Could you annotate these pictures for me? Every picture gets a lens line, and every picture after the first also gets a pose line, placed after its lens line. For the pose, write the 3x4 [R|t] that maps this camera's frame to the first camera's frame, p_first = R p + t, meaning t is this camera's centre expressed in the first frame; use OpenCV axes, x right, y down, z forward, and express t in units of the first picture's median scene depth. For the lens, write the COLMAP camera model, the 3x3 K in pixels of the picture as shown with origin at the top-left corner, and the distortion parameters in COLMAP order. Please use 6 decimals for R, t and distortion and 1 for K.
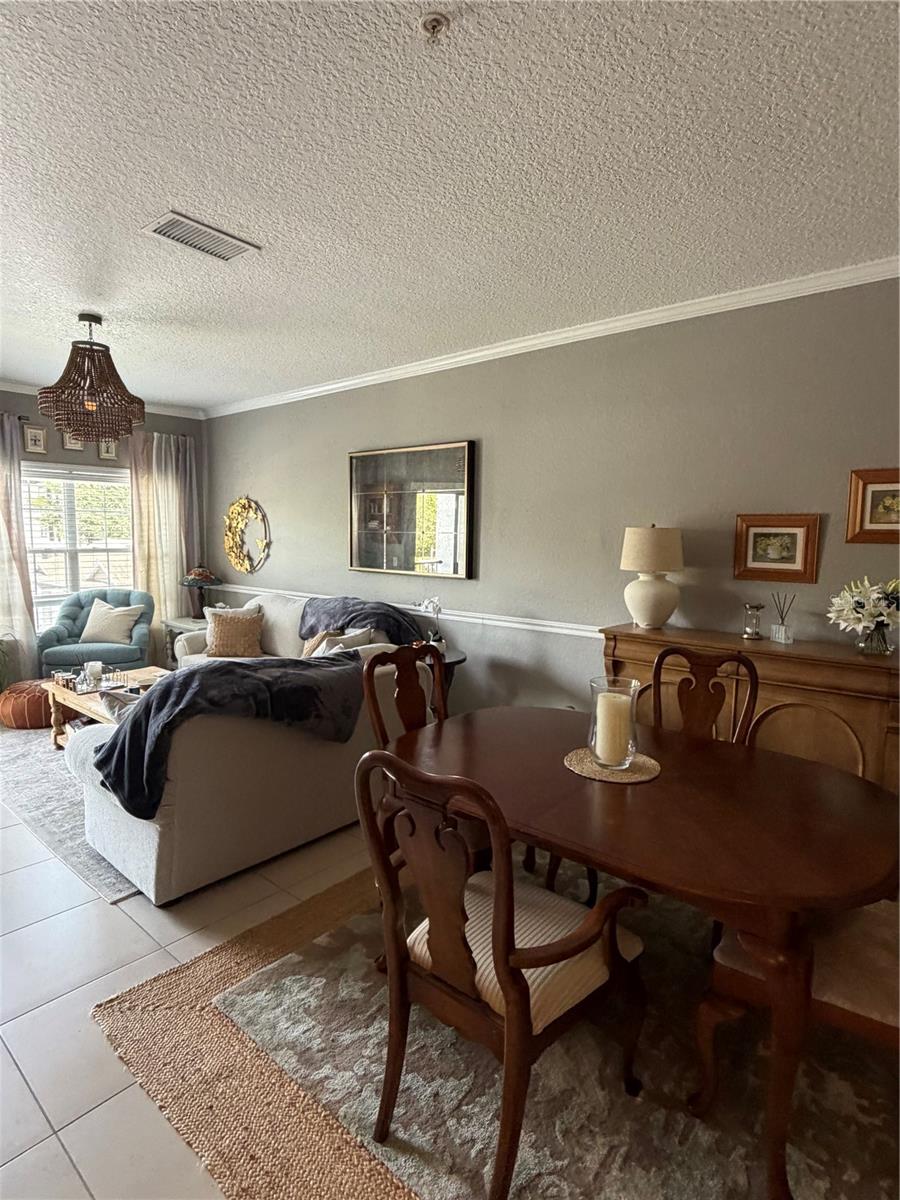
lens RADIAL K [[630.0, 0, 451.4], [0, 630.0, 595.6], [0, 0, 1]] dist [-0.001658, -0.000136]
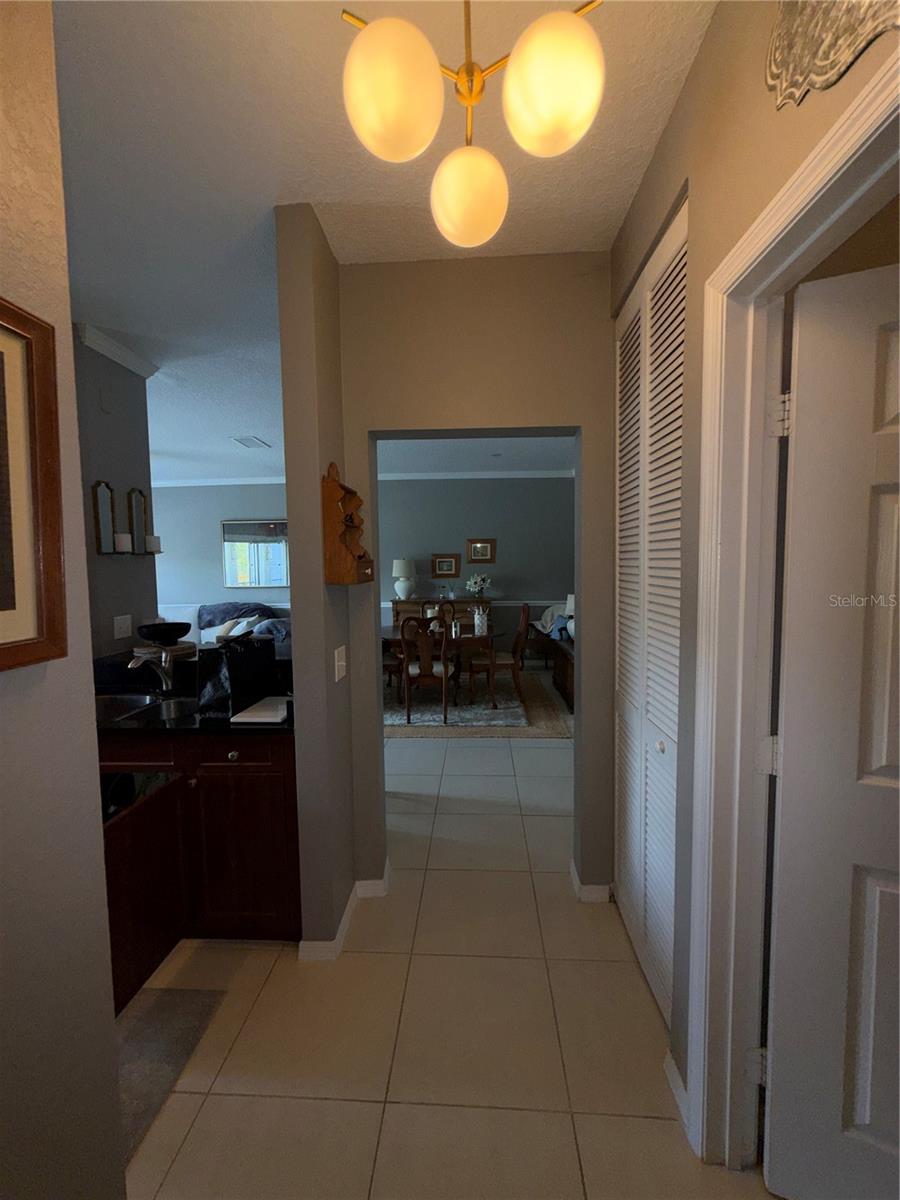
lens RADIAL K [[478.8, 0, 449.6], [0, 478.8, 593.6], [0, 0, 1]] dist [-0.000614, -0.000003]
pose [[0.795701, -0.068853, 0.601763, -0.767666], [0.084974, 0.996382, 0.001645, 0.045566], [-0.599699, 0.049825, 0.798673, -0.711950]]
